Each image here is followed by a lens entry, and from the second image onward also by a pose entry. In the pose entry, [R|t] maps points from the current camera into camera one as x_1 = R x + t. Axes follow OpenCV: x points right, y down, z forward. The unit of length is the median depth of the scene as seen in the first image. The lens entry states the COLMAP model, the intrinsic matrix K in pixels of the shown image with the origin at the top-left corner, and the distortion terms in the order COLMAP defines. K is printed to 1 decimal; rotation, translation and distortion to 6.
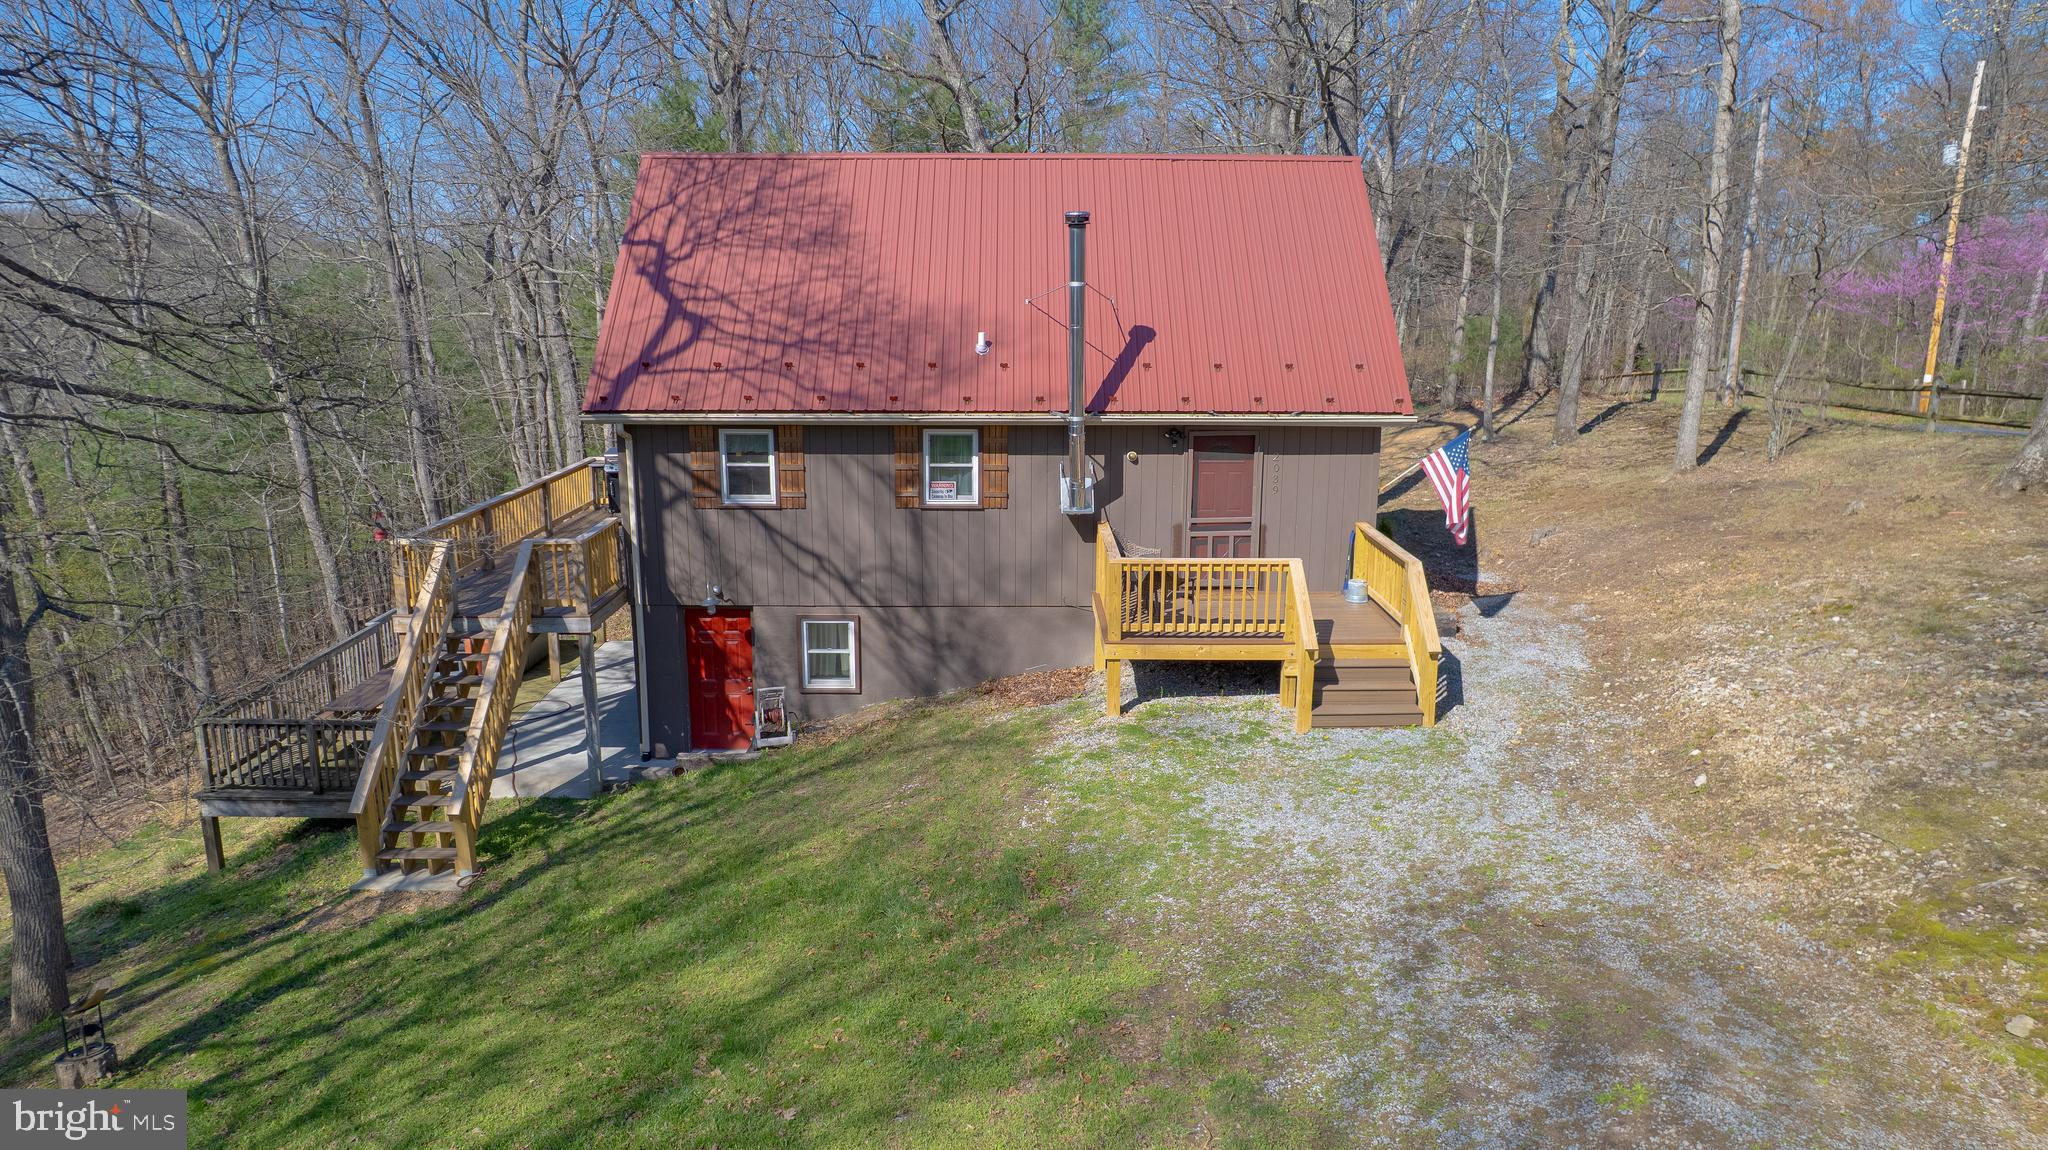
lens RADIAL K [[1295.1, 0, 1024.0], [0, 1295.1, 575.0], [0, 0, 1]] dist [-0.066851, 0.058187]
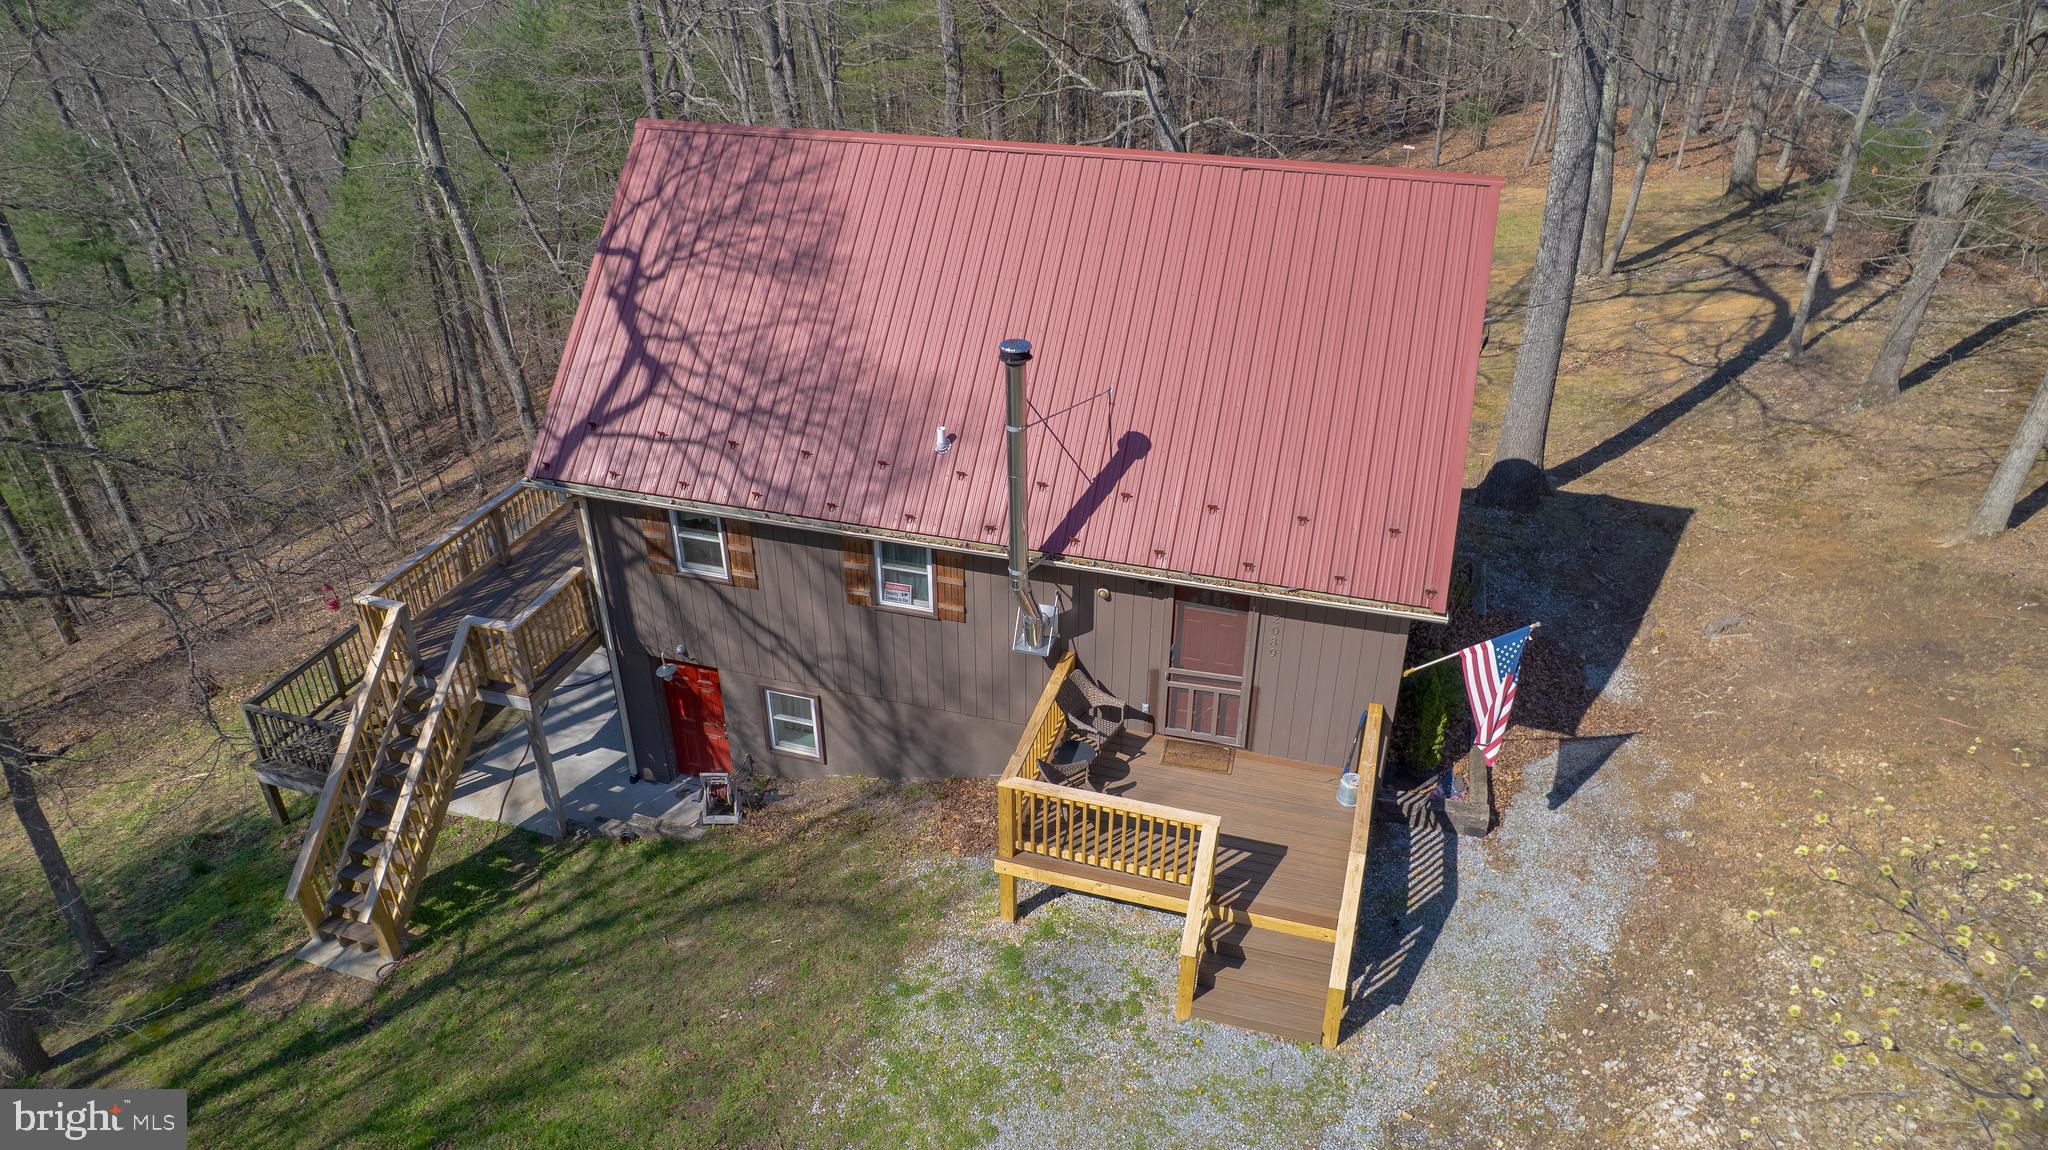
lens RADIAL K [[1295.1, 0, 1024.0], [0, 1295.1, 575.0], [0, 0, 1]] dist [-0.066851, 0.058187]
pose [[0.955447, 0.144277, -0.257496, 0.247743], [-0.061128, 0.950199, 0.305589, -0.354735], [0.288762, -0.276234, 0.916685, 0.213671]]
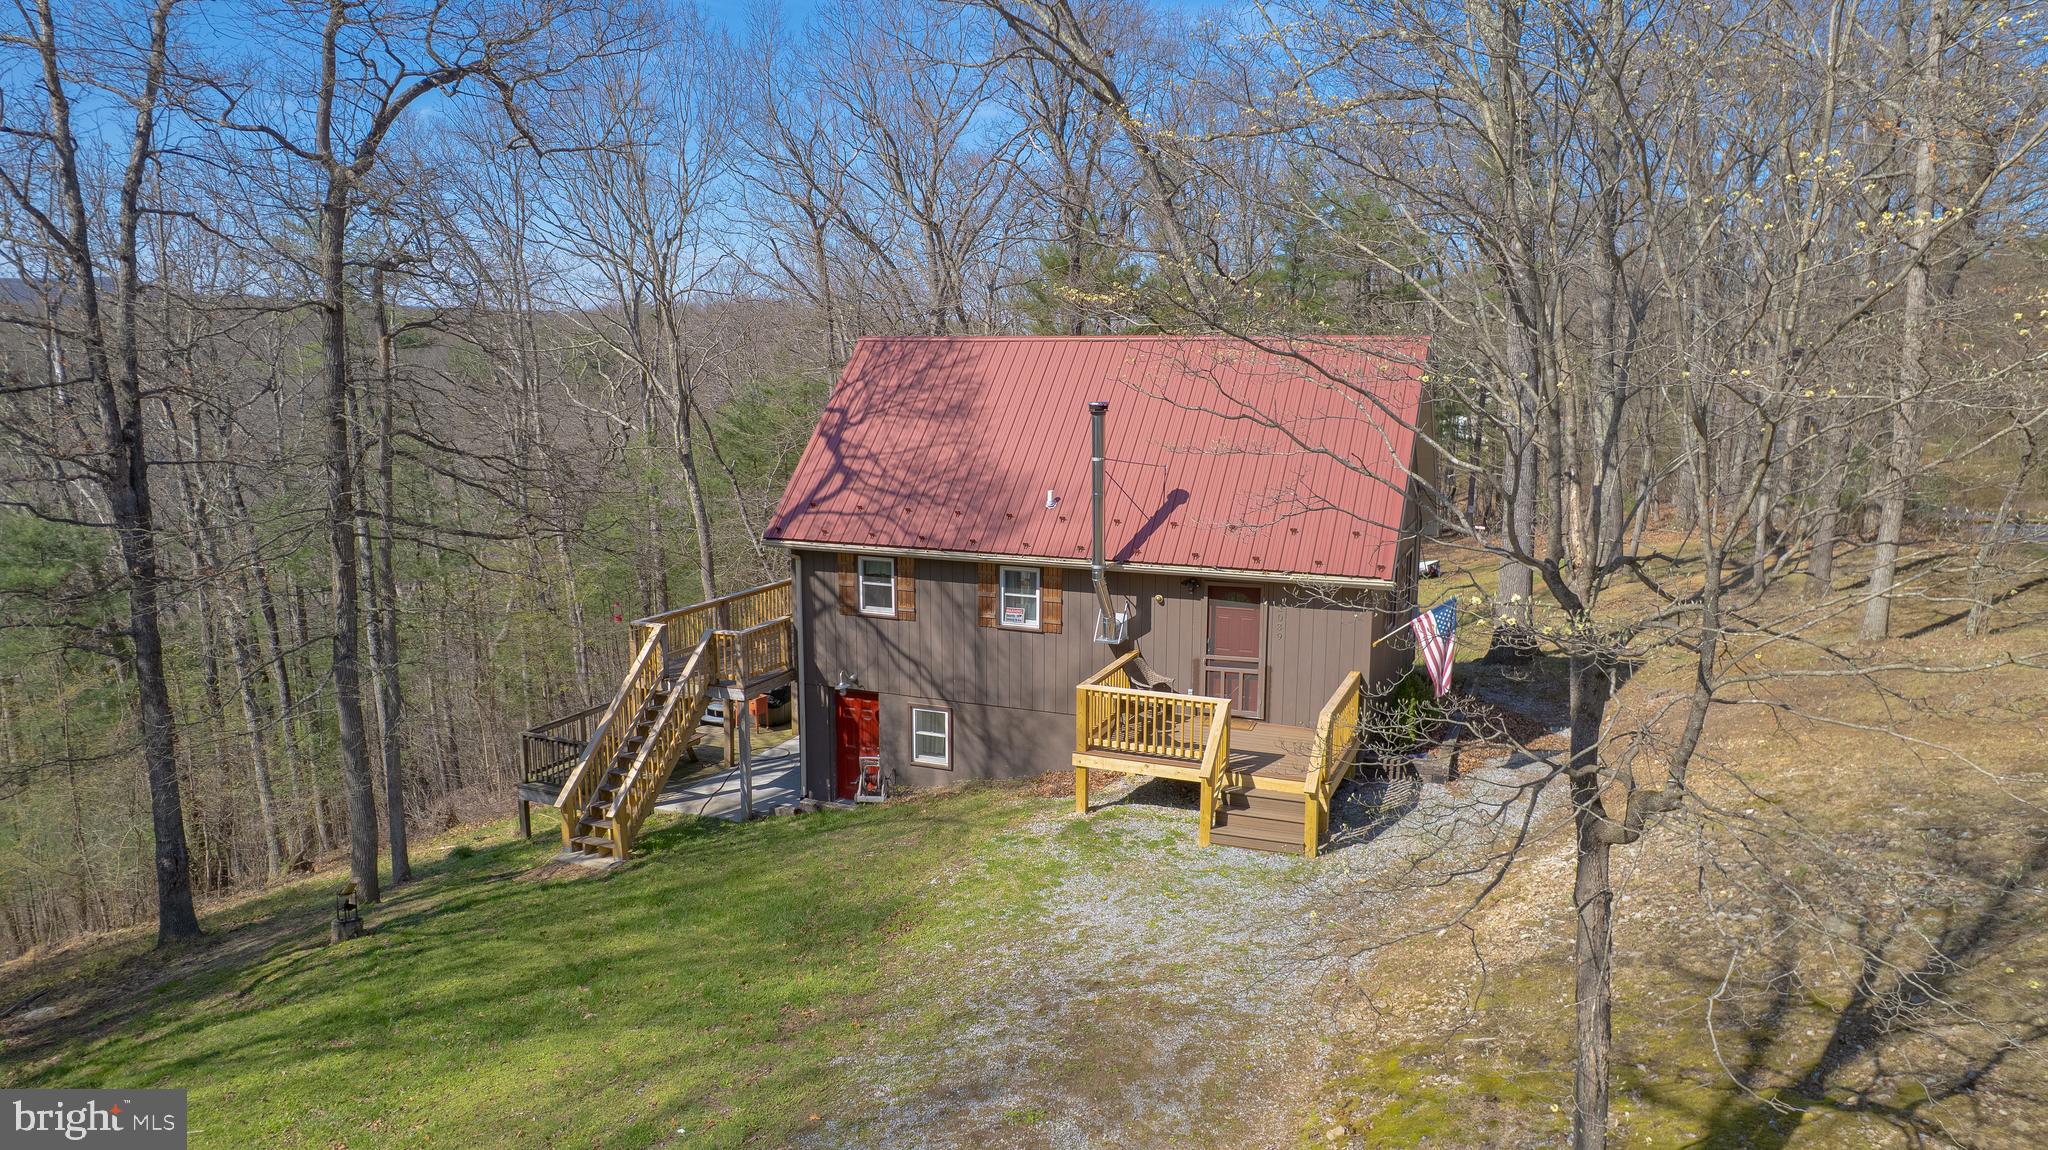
lens RADIAL K [[1295.1, 0, 1024.0], [0, 1295.1, 575.0], [0, 0, 1]] dist [-0.066851, 0.058187]
pose [[0.919086, 0.062969, -0.388993, 0.428934], [-0.085710, 0.995461, -0.041365, -0.053375], [0.384623, 0.071359, 0.920311, -0.146462]]
